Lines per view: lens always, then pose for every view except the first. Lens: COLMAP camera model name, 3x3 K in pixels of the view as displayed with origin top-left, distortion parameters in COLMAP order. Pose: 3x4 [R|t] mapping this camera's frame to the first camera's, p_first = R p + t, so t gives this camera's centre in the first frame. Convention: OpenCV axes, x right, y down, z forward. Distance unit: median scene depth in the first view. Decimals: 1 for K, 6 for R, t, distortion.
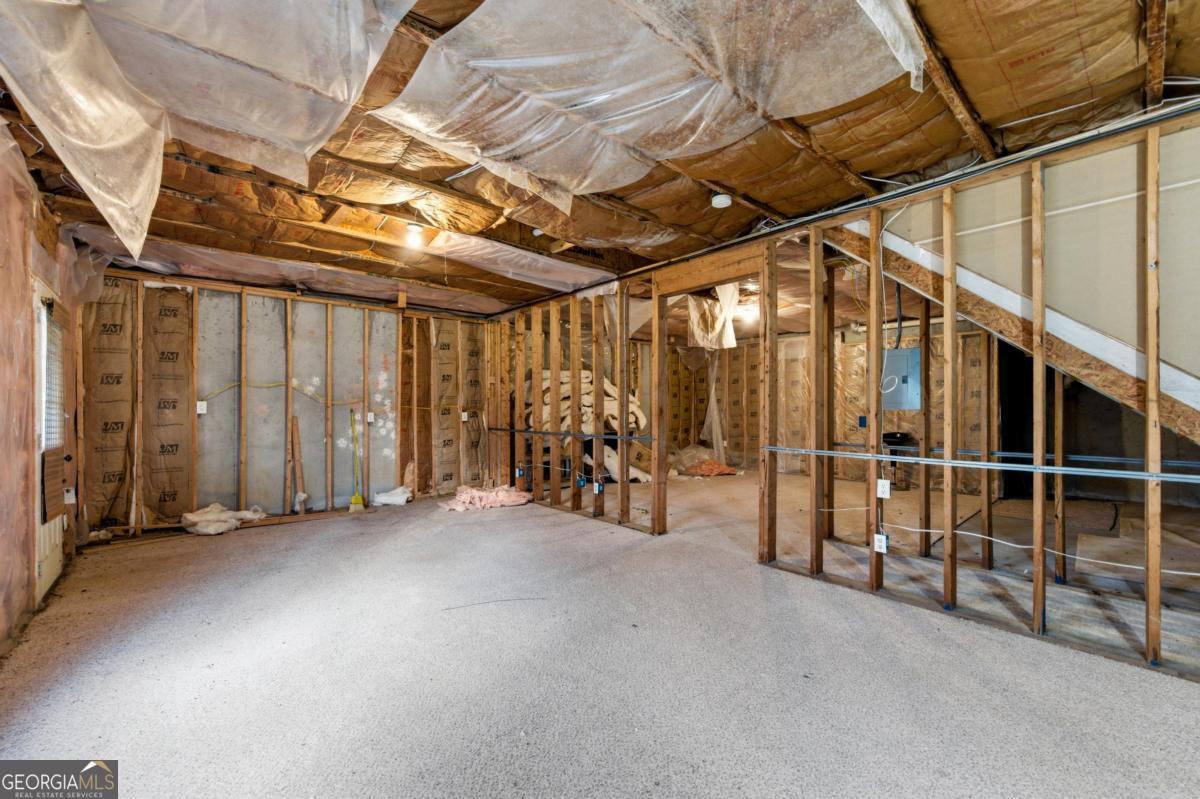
lens RADIAL K [[478.7, 0, 598.6], [0, 478.7, 398.8], [0, 0, 1]] dist [-0.000305, -0.000077]
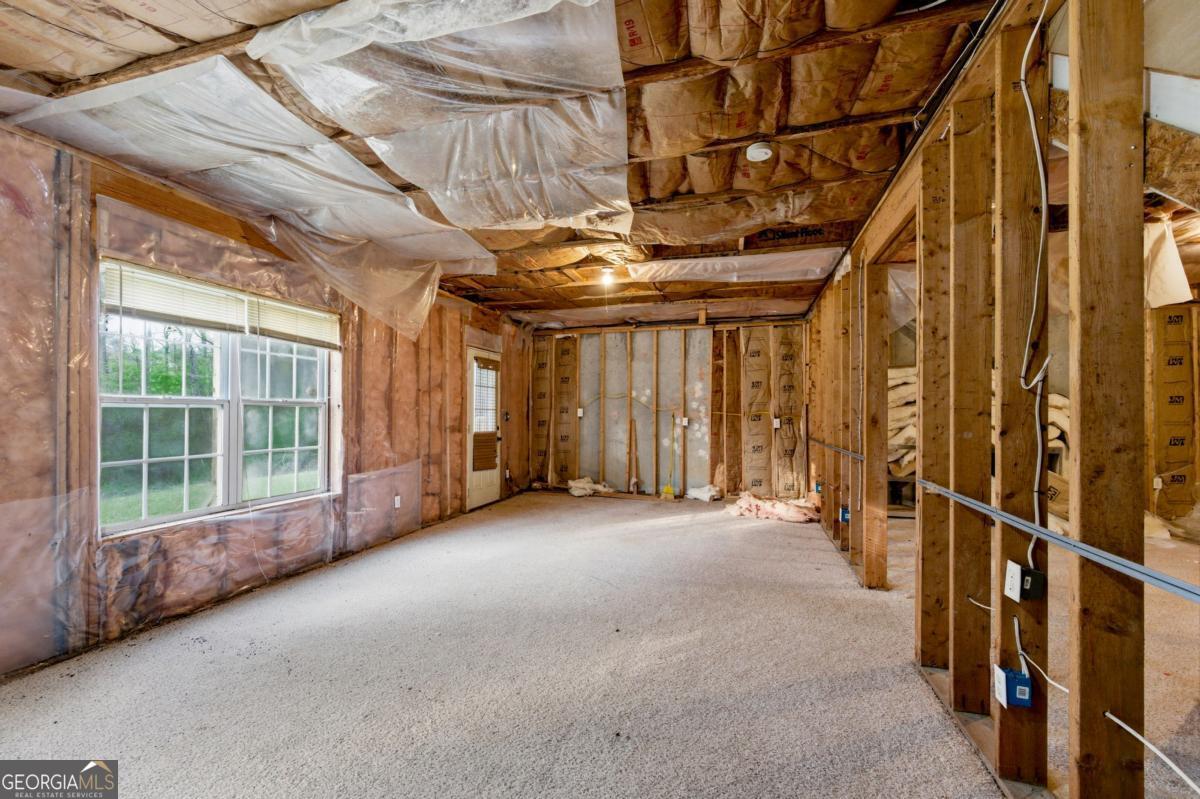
lens RADIAL K [[478.7, 0, 598.6], [0, 478.7, 398.8], [0, 0, 1]] dist [-0.000305, -0.000077]
pose [[0.536302, -0.019341, -0.843805, 0.399066], [0.007987, 0.999809, -0.017840, 0.002104], [0.843989, 0.002828, 0.536354, 0.192504]]
